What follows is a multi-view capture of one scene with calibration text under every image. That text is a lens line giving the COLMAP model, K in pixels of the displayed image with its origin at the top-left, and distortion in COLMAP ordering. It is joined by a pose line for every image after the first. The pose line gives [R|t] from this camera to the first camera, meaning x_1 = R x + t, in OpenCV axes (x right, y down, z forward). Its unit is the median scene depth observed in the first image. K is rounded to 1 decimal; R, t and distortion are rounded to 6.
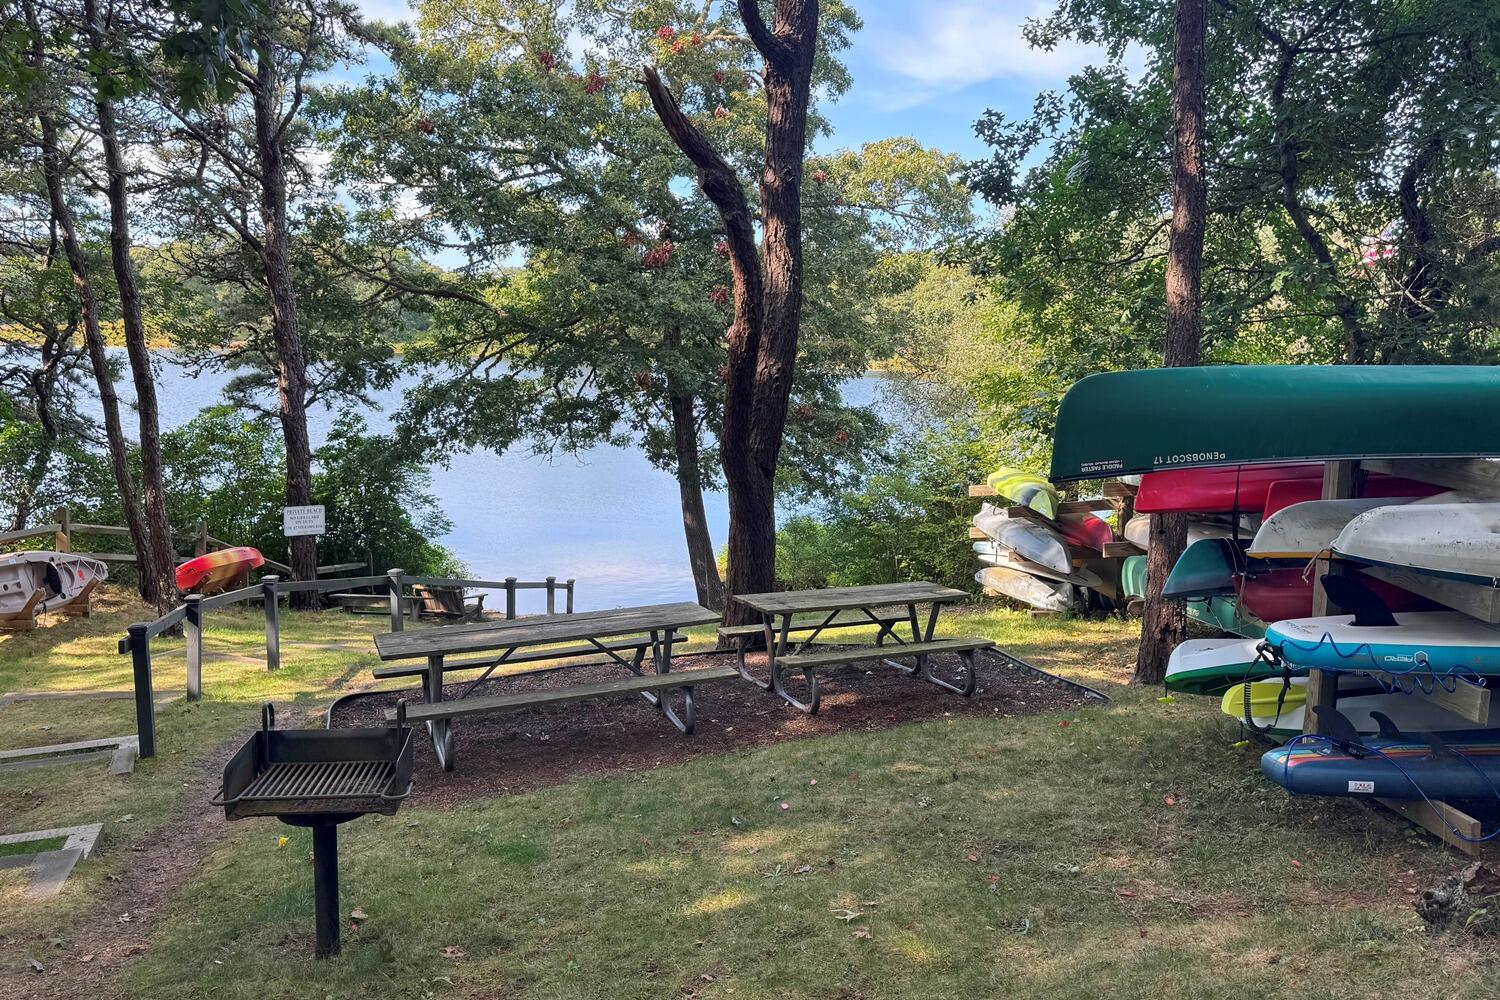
lens RADIAL K [[1104.3, 0, 749.9], [0, 1104.3, 463.4], [0, 0, 1]] dist [0.002626, -0.002491]
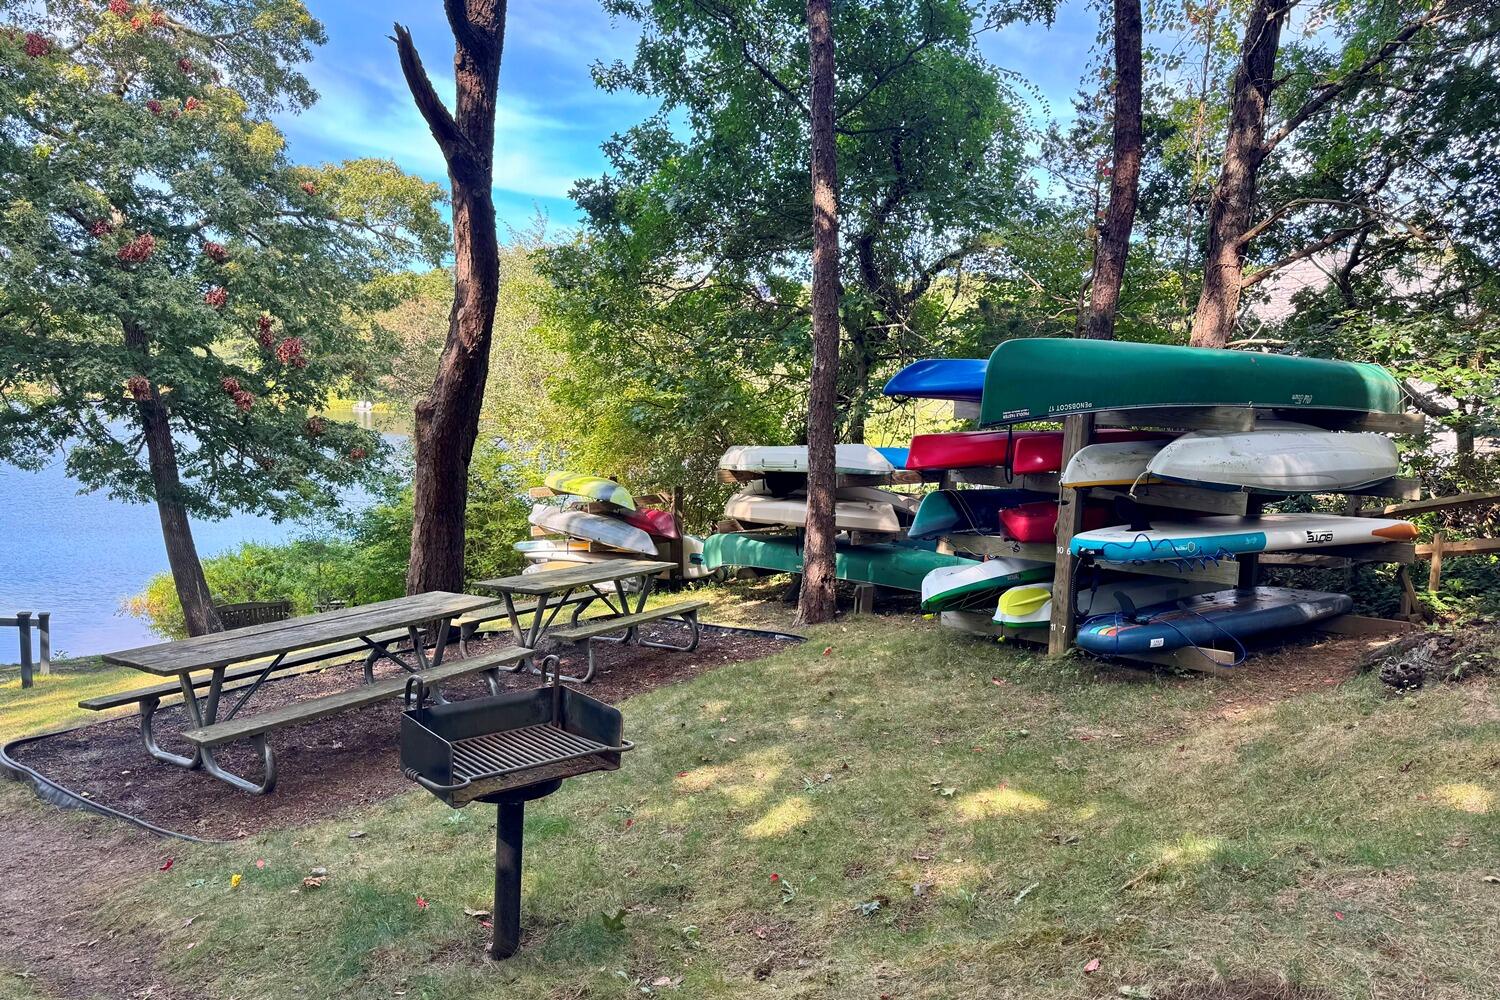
lens RADIAL K [[1010.6, 0, 750.0], [0, 1010.6, 500.0], [0, 0, 1]] dist [-0.007245, -0.000683]
pose [[0.844389, -0.040295, 0.534213, -0.236328], [0.033259, 0.999187, 0.022797, 0.027415], [-0.534697, -0.001482, 0.845043, 0.081668]]
